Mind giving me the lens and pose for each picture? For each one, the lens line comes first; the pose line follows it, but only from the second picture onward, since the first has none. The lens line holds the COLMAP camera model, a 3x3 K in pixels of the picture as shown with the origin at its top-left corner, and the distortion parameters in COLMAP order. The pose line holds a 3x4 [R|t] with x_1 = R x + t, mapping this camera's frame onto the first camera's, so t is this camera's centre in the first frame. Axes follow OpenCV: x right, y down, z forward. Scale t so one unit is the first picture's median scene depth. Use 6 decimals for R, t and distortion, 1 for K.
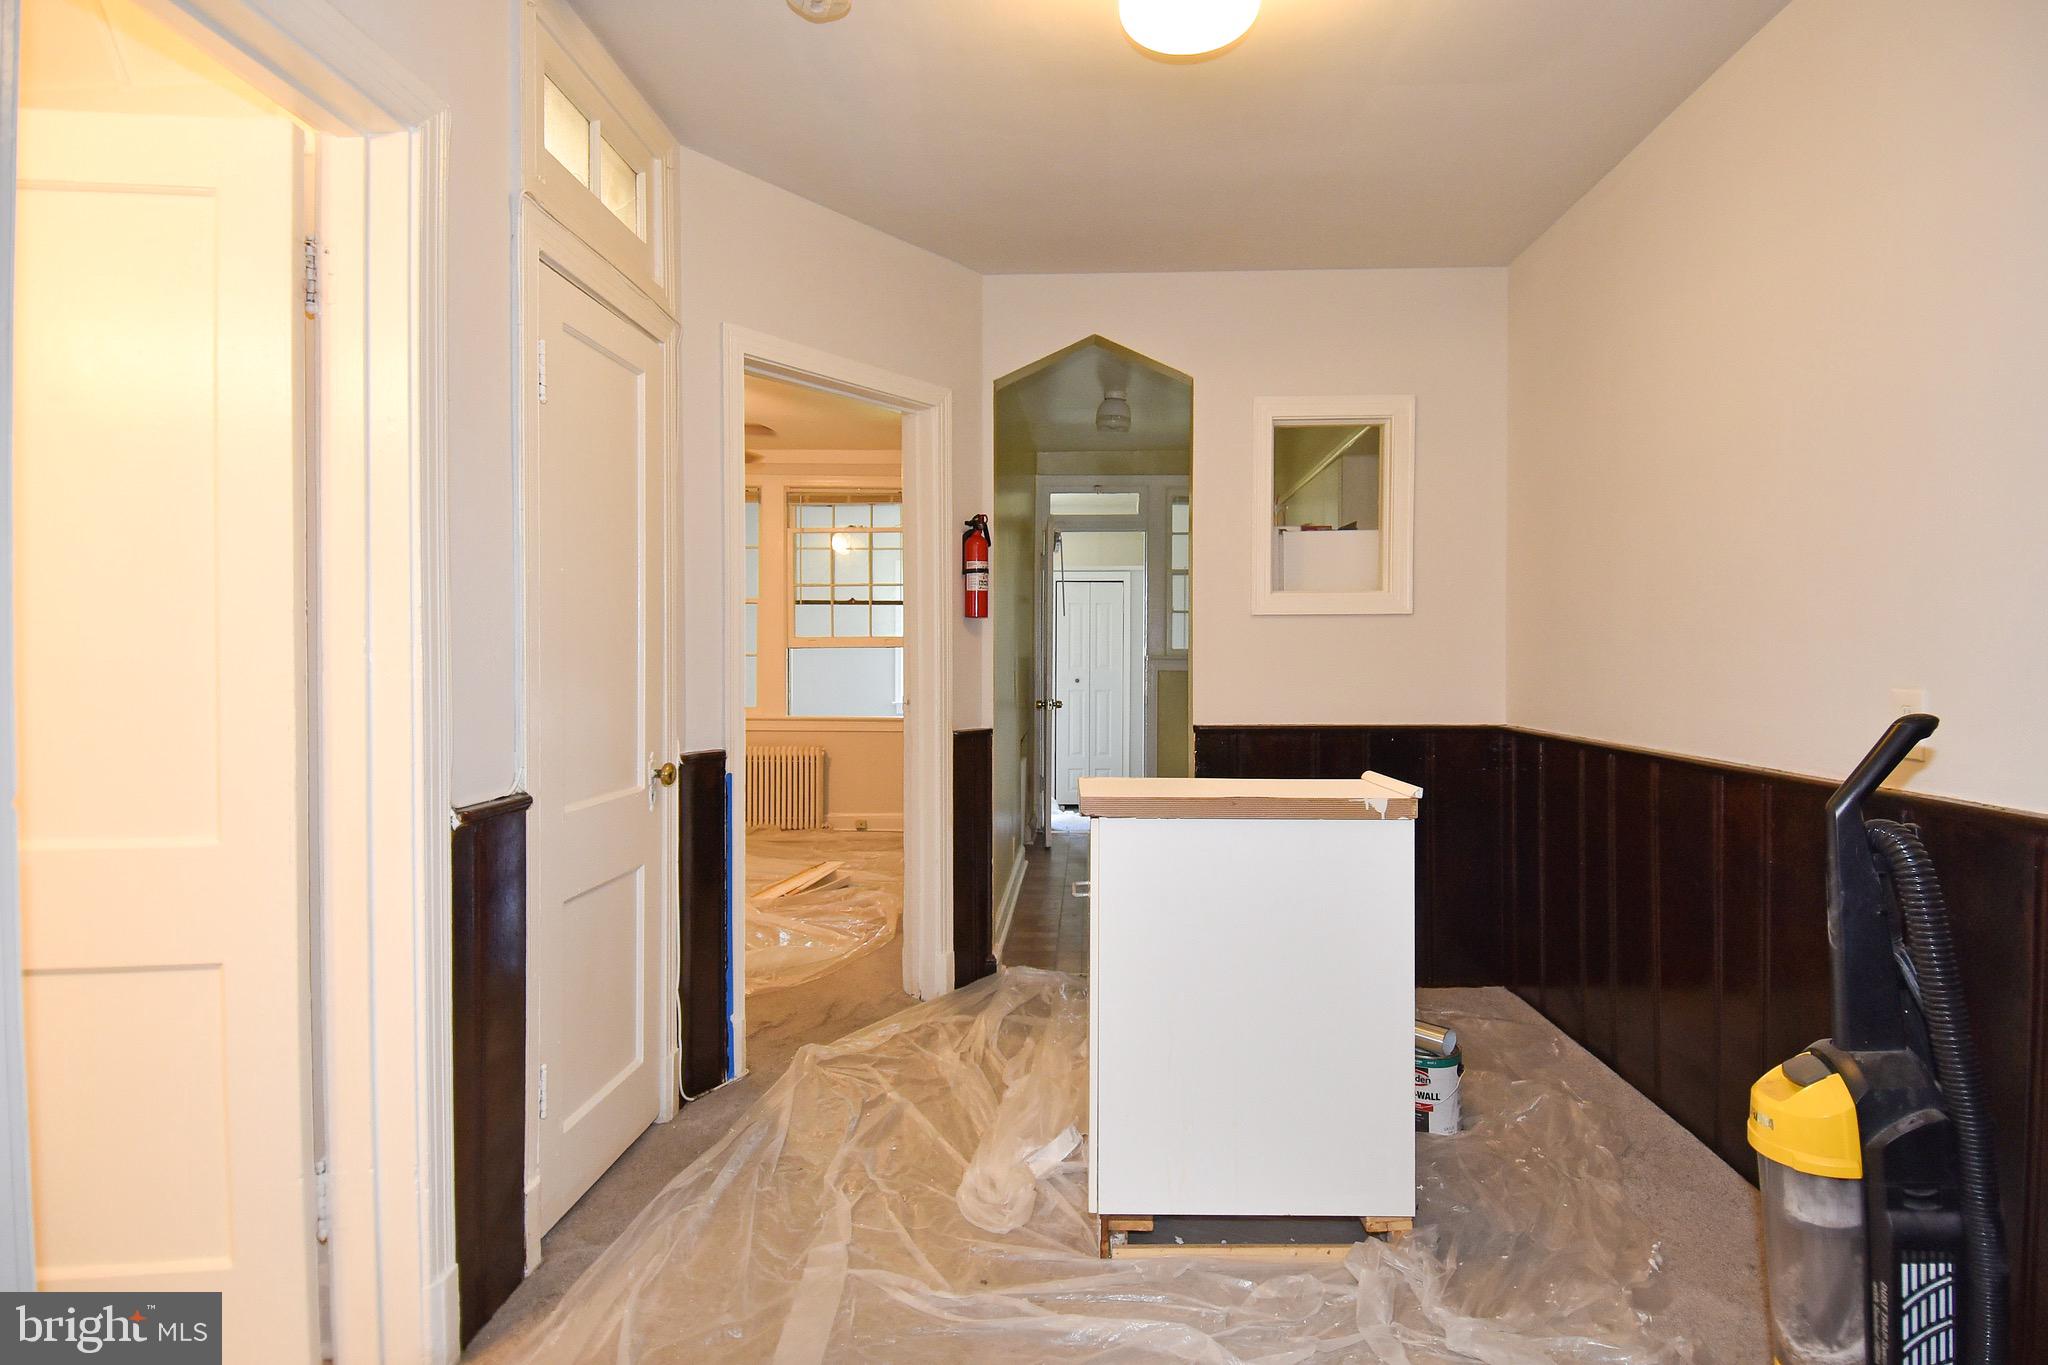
lens RADIAL K [[1147.0, 0, 977.1], [0, 1147.0, 685.8], [0, 0, 1]] dist [0.054940, -0.060441]
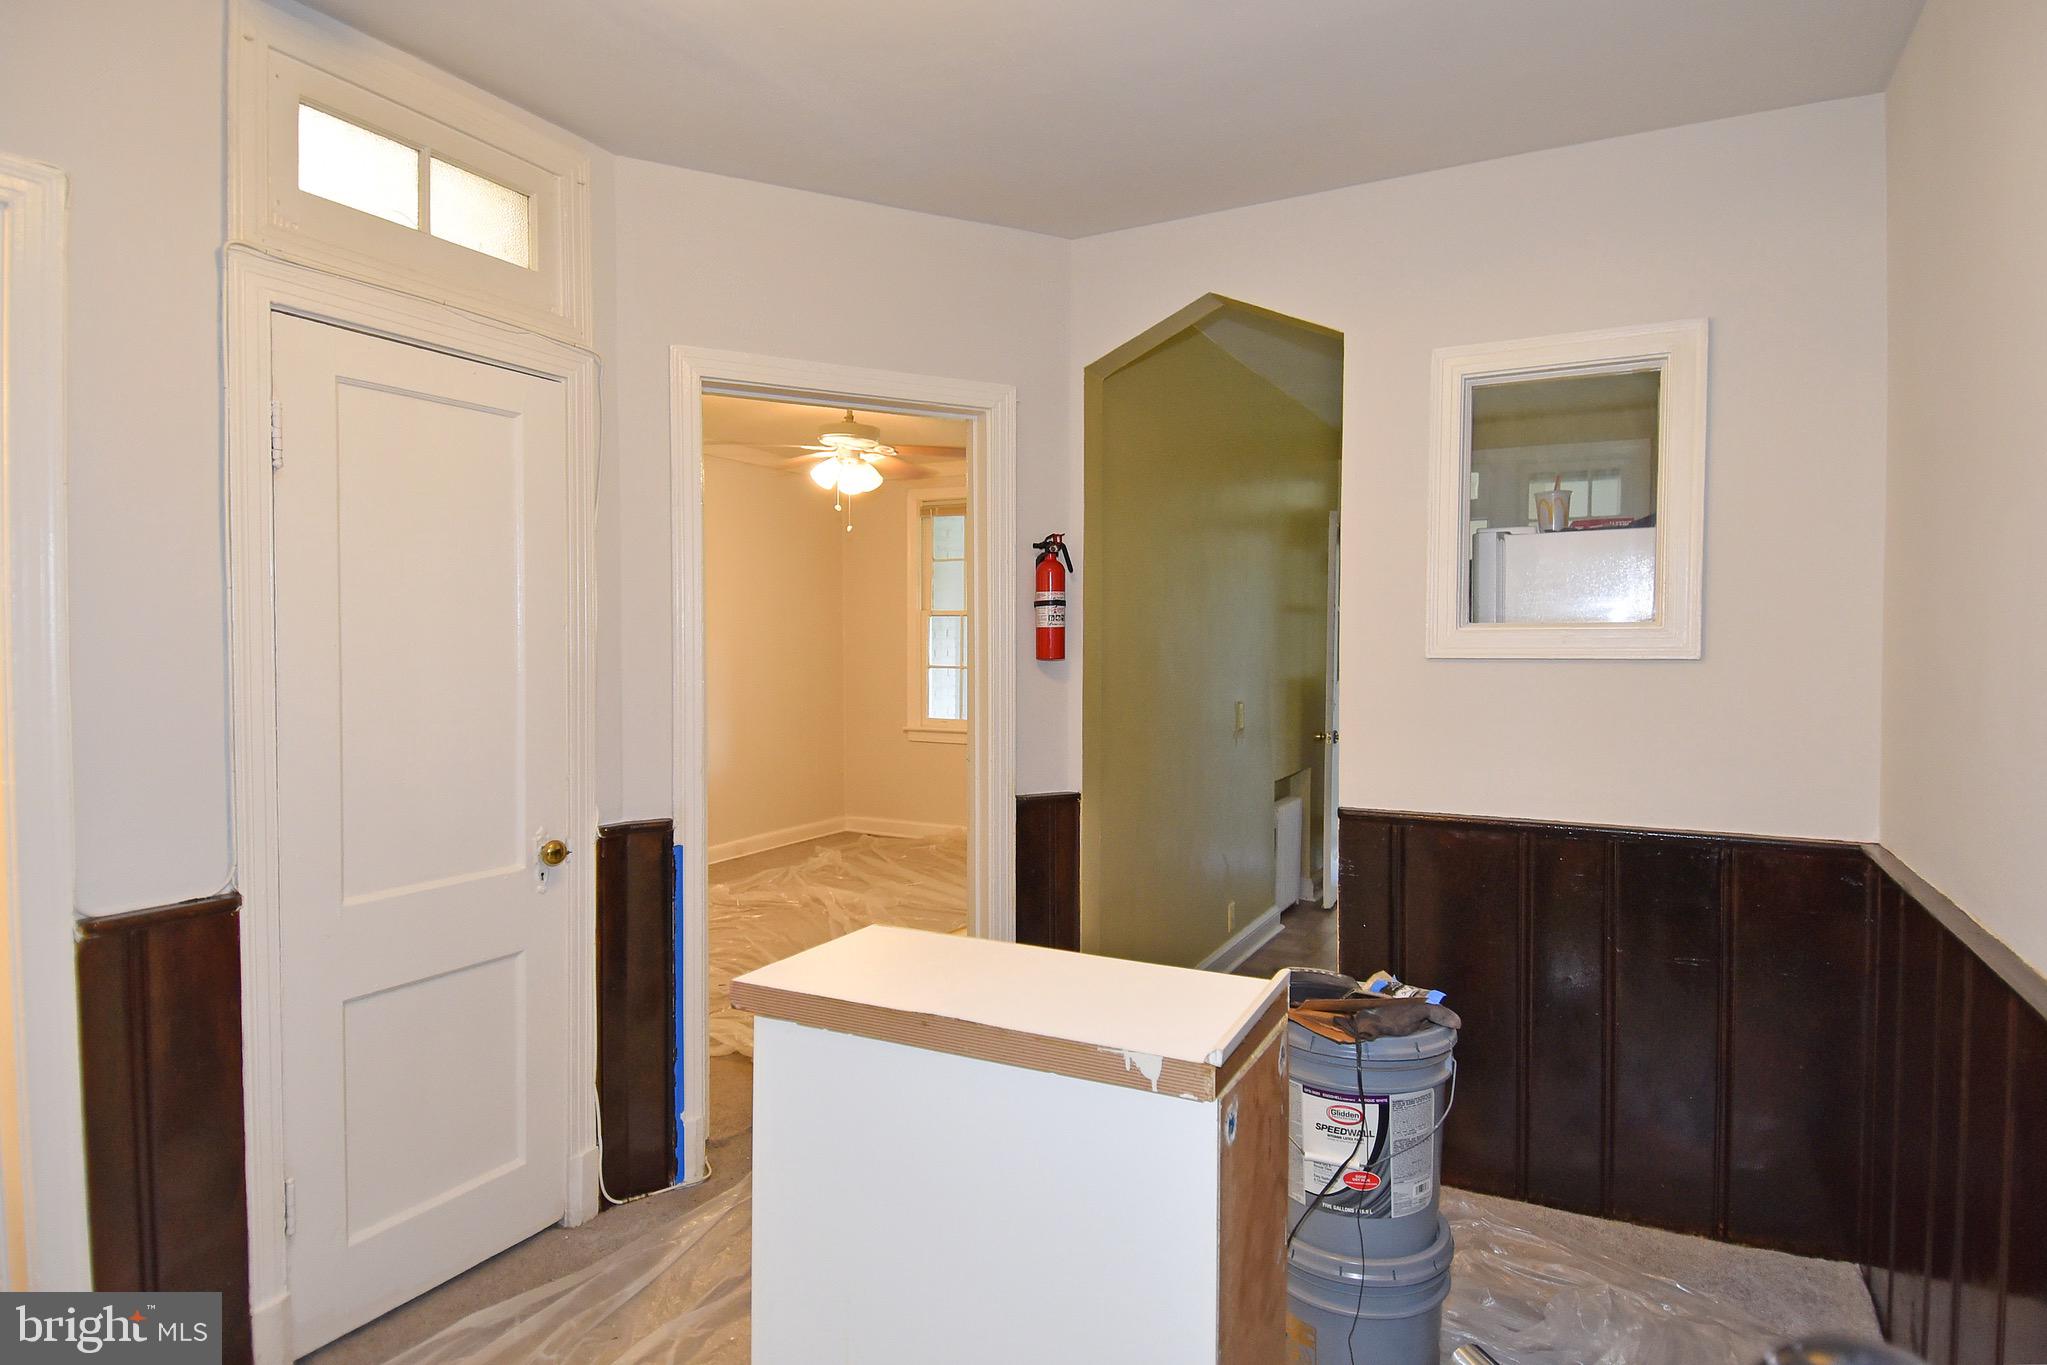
lens RADIAL K [[1077.9, 0, 1019.8], [0, 1077.9, 669.1], [0, 0, 1]] dist [0.047575, -0.043809]
pose [[0.888113, 0.018672, -0.459246, 0.334625], [-0.013183, 0.999798, 0.015157, -0.064174], [0.459437, -0.007407, 0.888180, 0.303748]]
